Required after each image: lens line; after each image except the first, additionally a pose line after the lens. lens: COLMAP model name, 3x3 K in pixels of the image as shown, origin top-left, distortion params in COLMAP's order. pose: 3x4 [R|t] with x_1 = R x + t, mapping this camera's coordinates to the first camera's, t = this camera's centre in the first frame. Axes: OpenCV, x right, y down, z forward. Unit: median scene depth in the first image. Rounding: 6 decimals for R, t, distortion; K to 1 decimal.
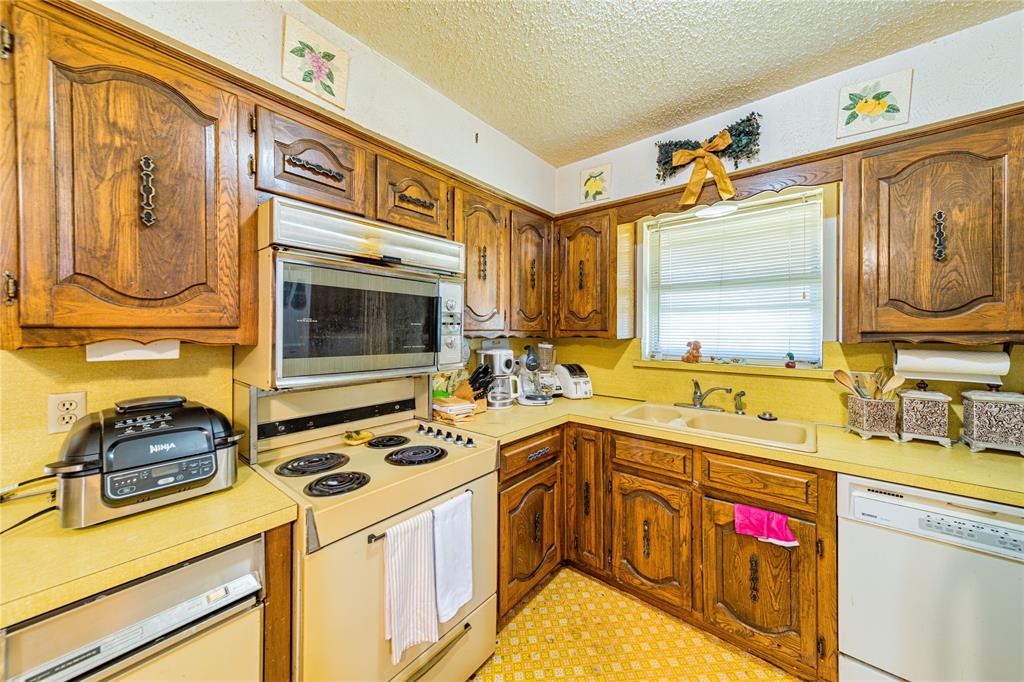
lens RADIAL K [[351.8, 0, 509.3], [0, 351.8, 332.7], [0, 0, 1]] dist [0.007757, 0.000027]
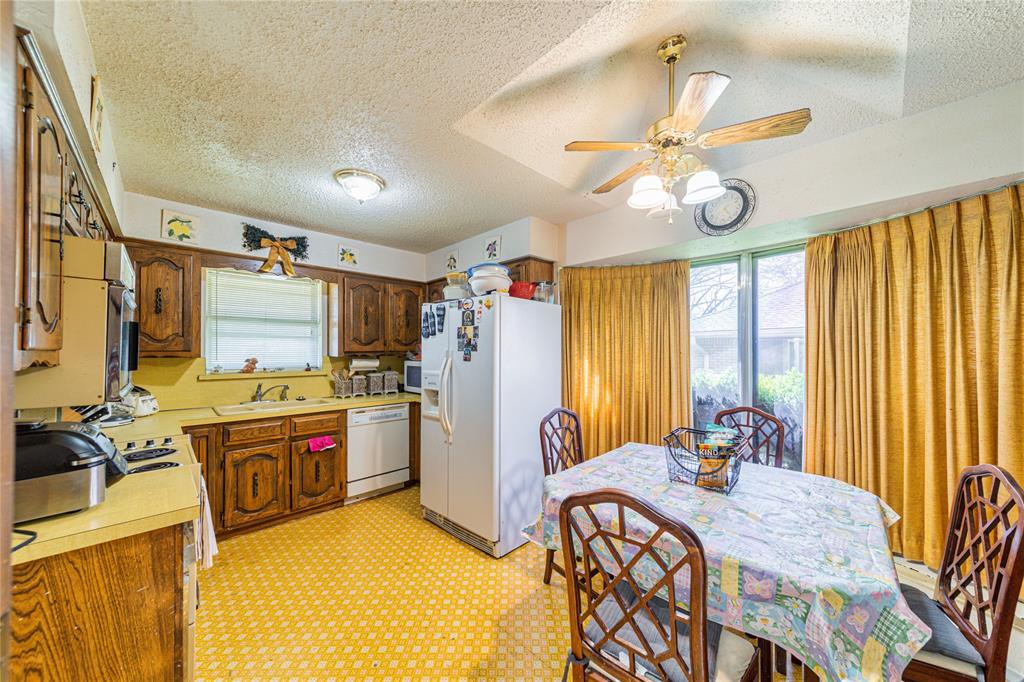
lens RADIAL K [[390.9, 0, 509.8], [0, 390.9, 344.8], [0, 0, 1]] dist [0.000149, 0.000008]
pose [[0.127898, 0.014257, 0.991685, -1.182926], [0.005916, 0.999868, -0.015138, -0.000814], [-0.991770, 0.007803, 0.127797, -0.335448]]
